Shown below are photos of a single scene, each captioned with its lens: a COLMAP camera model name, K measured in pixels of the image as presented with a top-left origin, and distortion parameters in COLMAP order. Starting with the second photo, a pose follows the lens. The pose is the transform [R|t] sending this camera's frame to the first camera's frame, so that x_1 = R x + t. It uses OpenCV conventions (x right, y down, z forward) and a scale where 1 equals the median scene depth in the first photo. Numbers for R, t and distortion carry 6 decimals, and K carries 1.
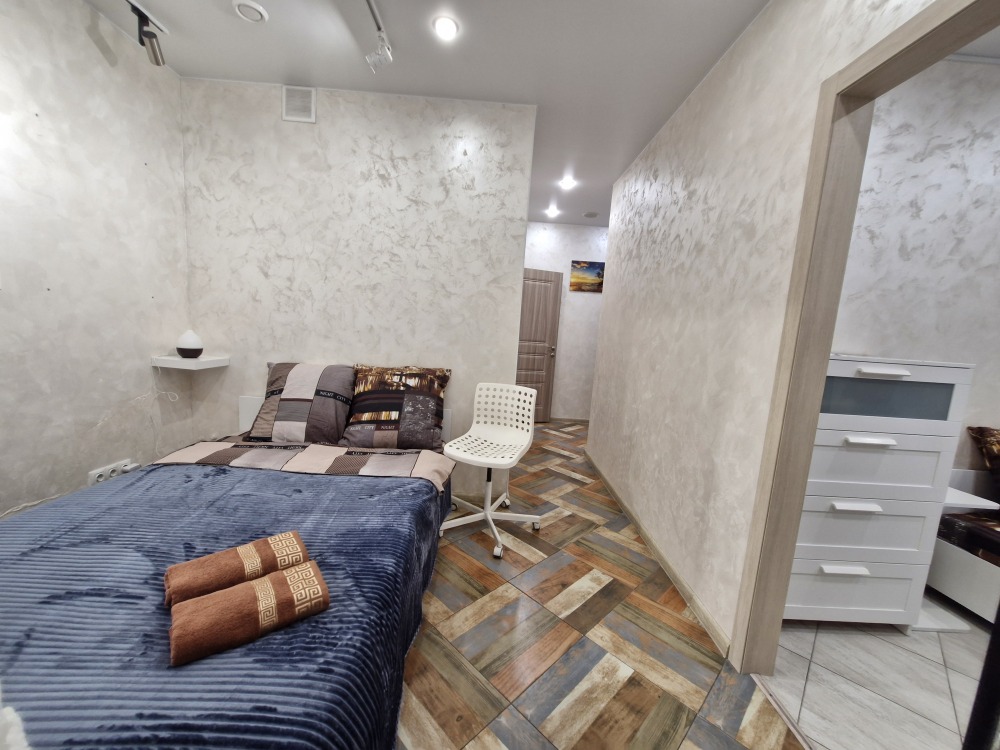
lens RADIAL K [[394.0, 0, 500.3], [0, 394.0, 379.0], [0, 0, 1]] dist [0.002375, -0.003058]
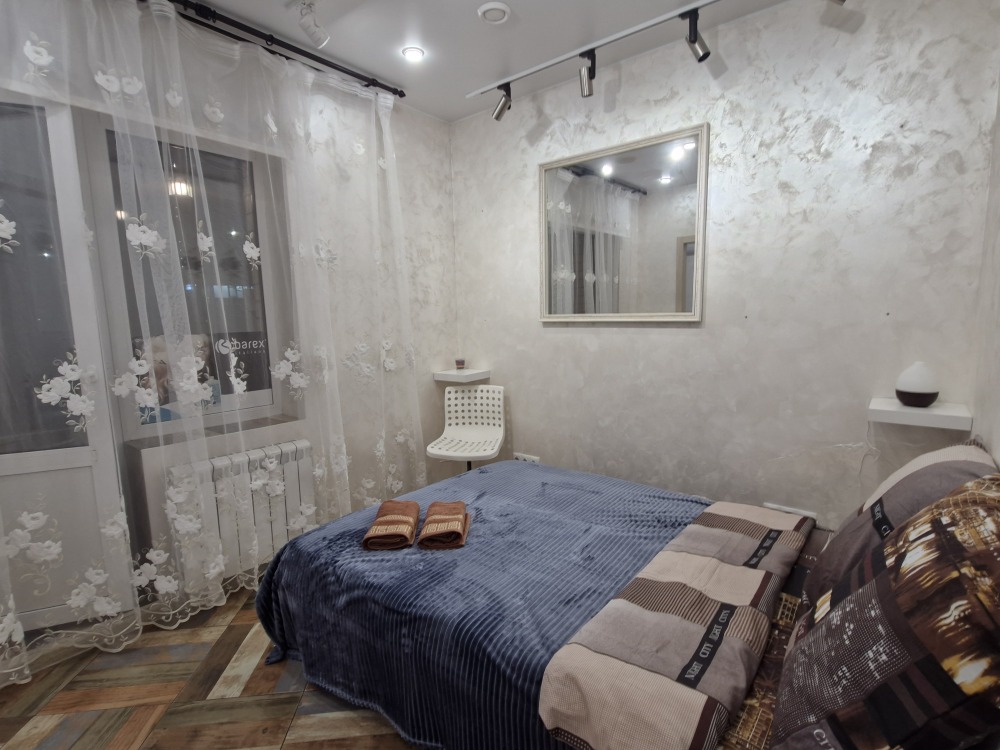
lens RADIAL K [[474.5, 0, 501.0], [0, 474.5, 383.2], [0, 0, 1]] dist [0.001107, -0.000087]
pose [[-0.623852, 0.042310, -0.780397, 0.210554], [-0.132382, 0.978384, 0.158871, -0.124019], [0.770249, 0.202423, -0.604765, 0.965810]]
